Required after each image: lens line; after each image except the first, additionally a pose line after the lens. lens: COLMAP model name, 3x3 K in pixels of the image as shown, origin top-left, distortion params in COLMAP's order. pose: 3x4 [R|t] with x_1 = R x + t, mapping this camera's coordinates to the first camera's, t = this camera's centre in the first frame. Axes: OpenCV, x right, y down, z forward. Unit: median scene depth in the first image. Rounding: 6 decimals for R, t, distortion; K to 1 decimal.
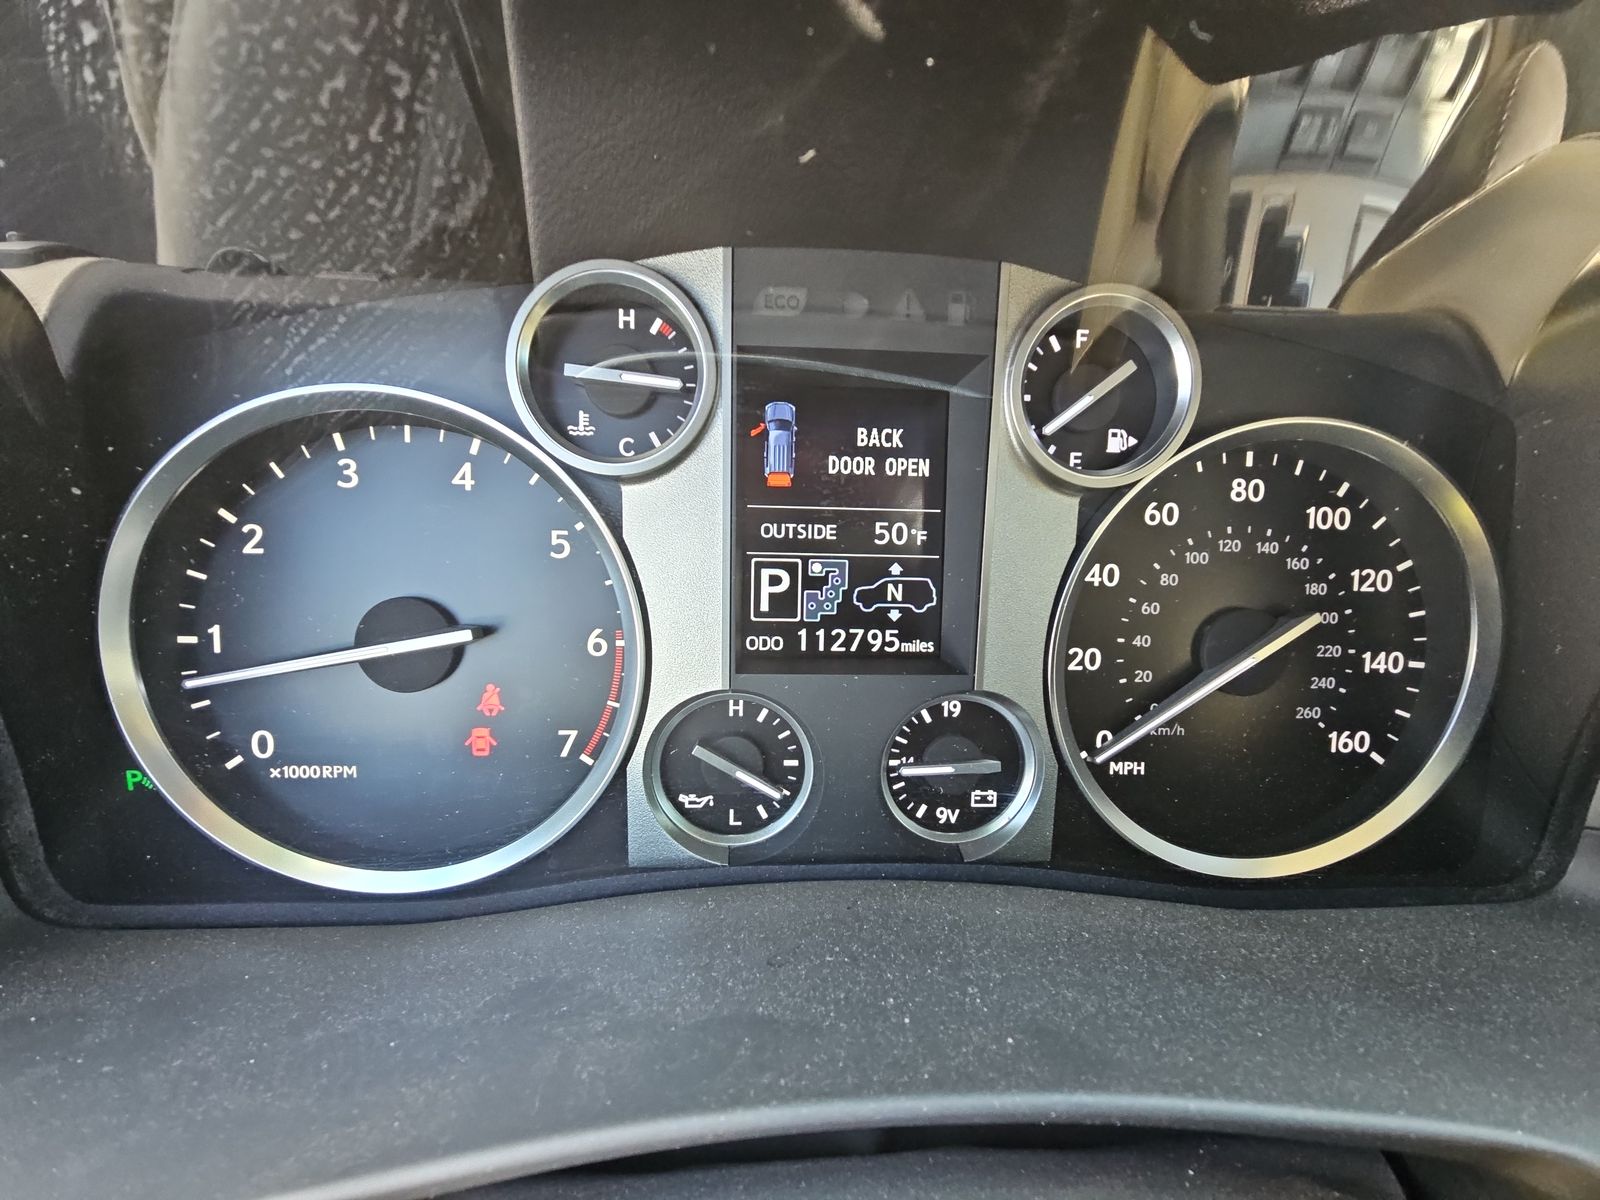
lens RADIAL K [[640.6, 0, 794.9], [0, 640.6, 603.9], [0, 0, 1]] dist [0.012583, -0.011493]
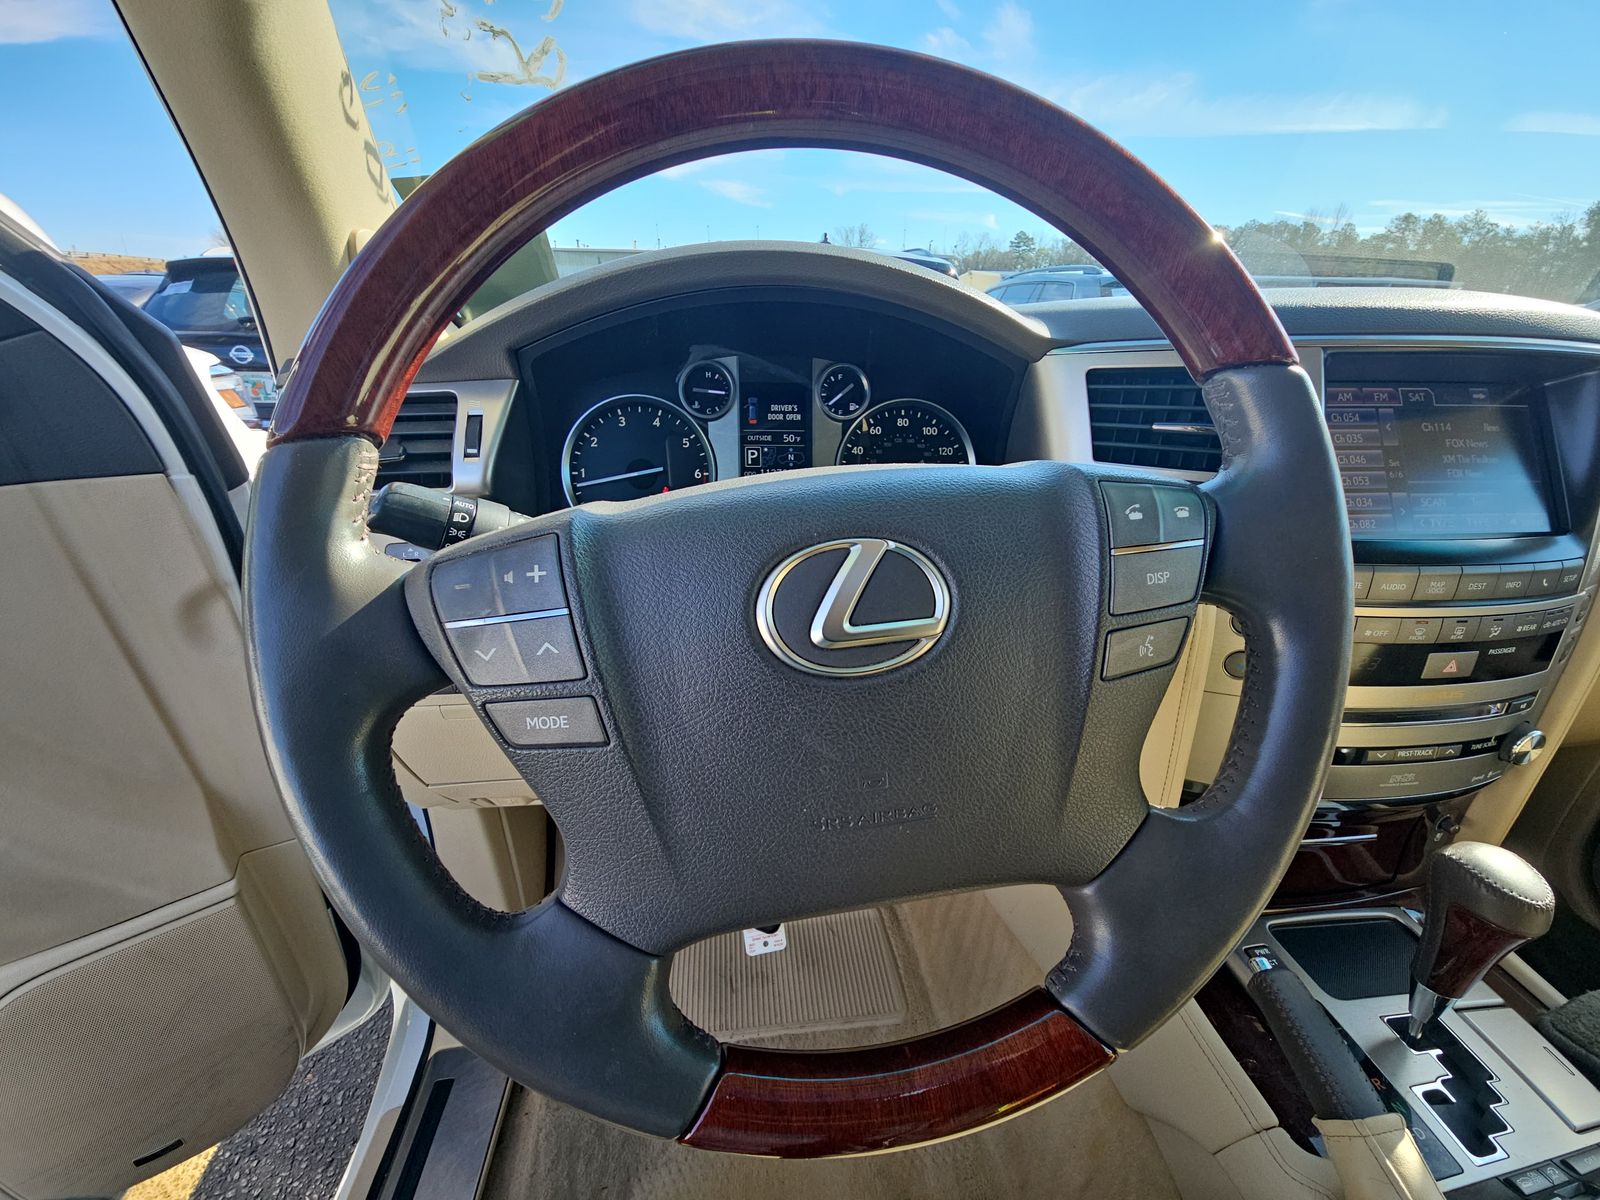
lens RADIAL K [[640.6, 0, 794.9], [0, 640.6, 603.9], [0, 0, 1]] dist [0.012583, -0.011493]
pose [[0.998270, -0.036174, 0.046358, 0.003010], [0.035830, 0.999324, 0.008216, 0.730655], [-0.046624, -0.006541, 0.998891, -2.319785]]
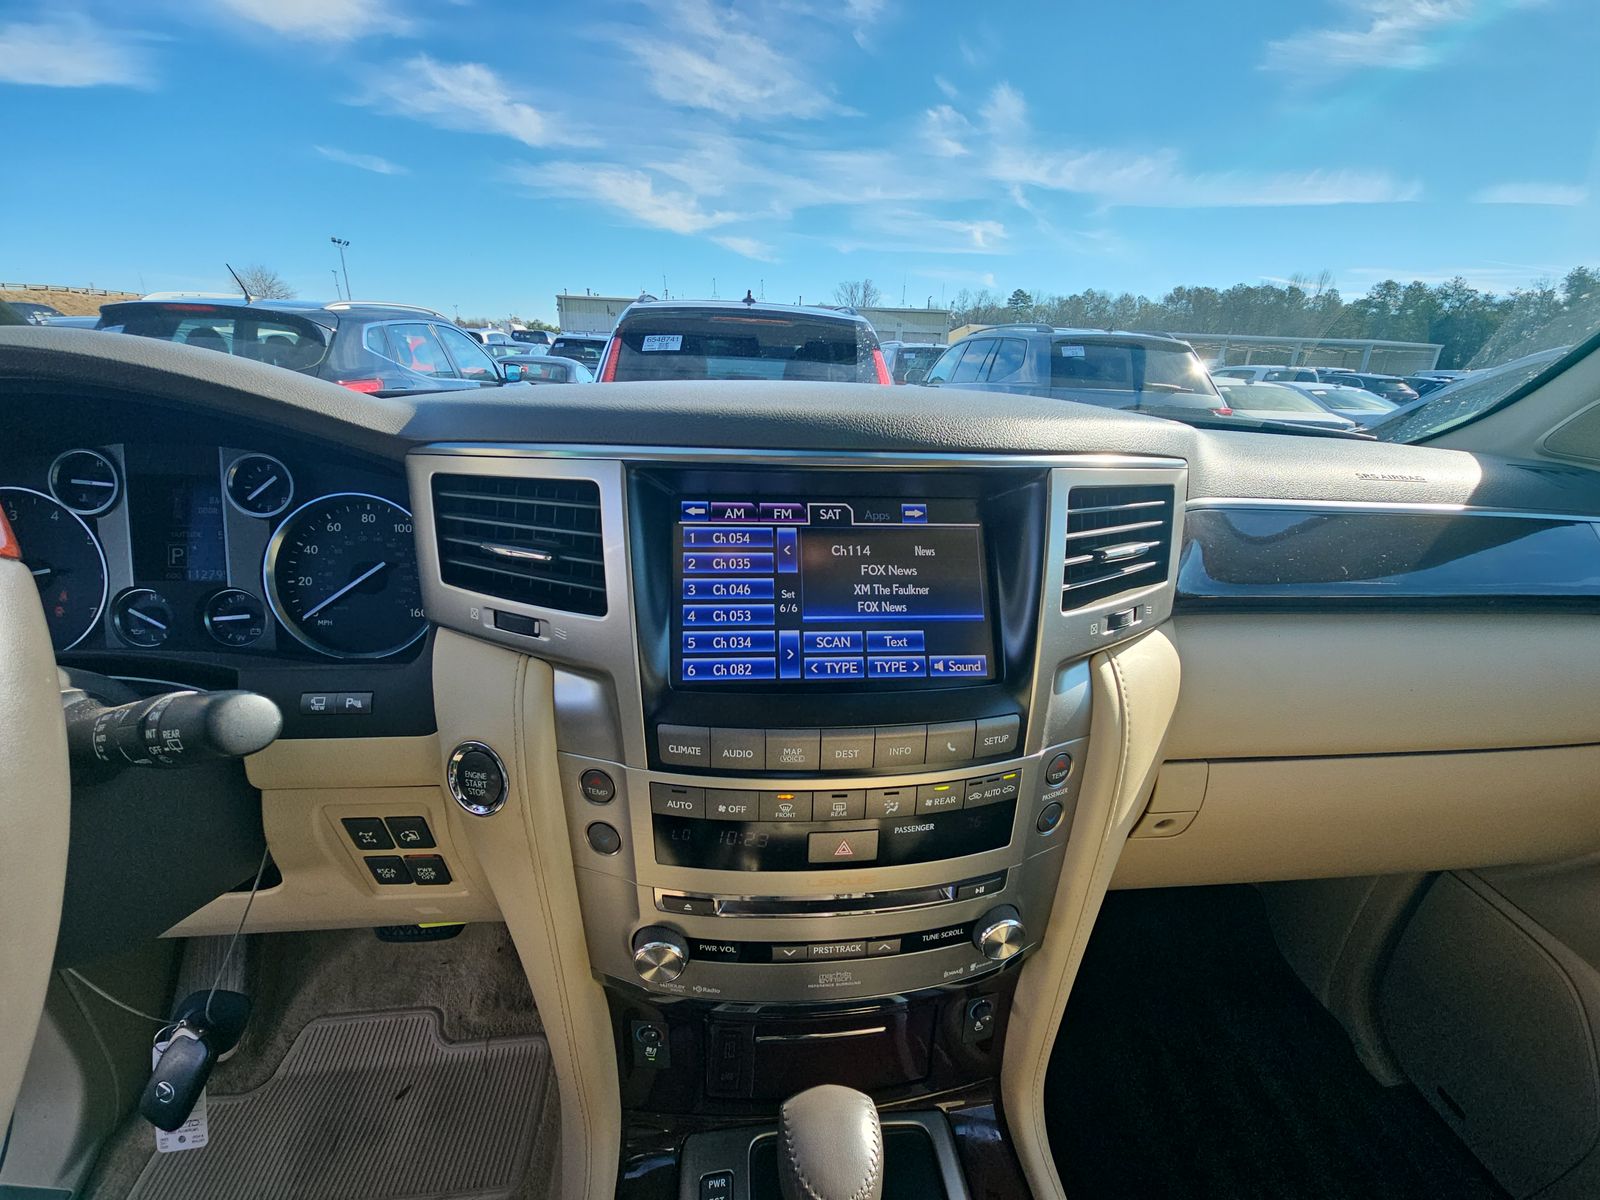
lens RADIAL K [[638.6, 0, 800.0], [0, 638.6, 600.0], [0, 0, 1]] dist [-0.004138, -0.000819]
pose [[0.998408, -0.015065, 0.054353, 2.626613], [0.018233, 0.998135, -0.058266, 0.397453], [-0.053374, 0.059164, 0.996820, -1.952356]]
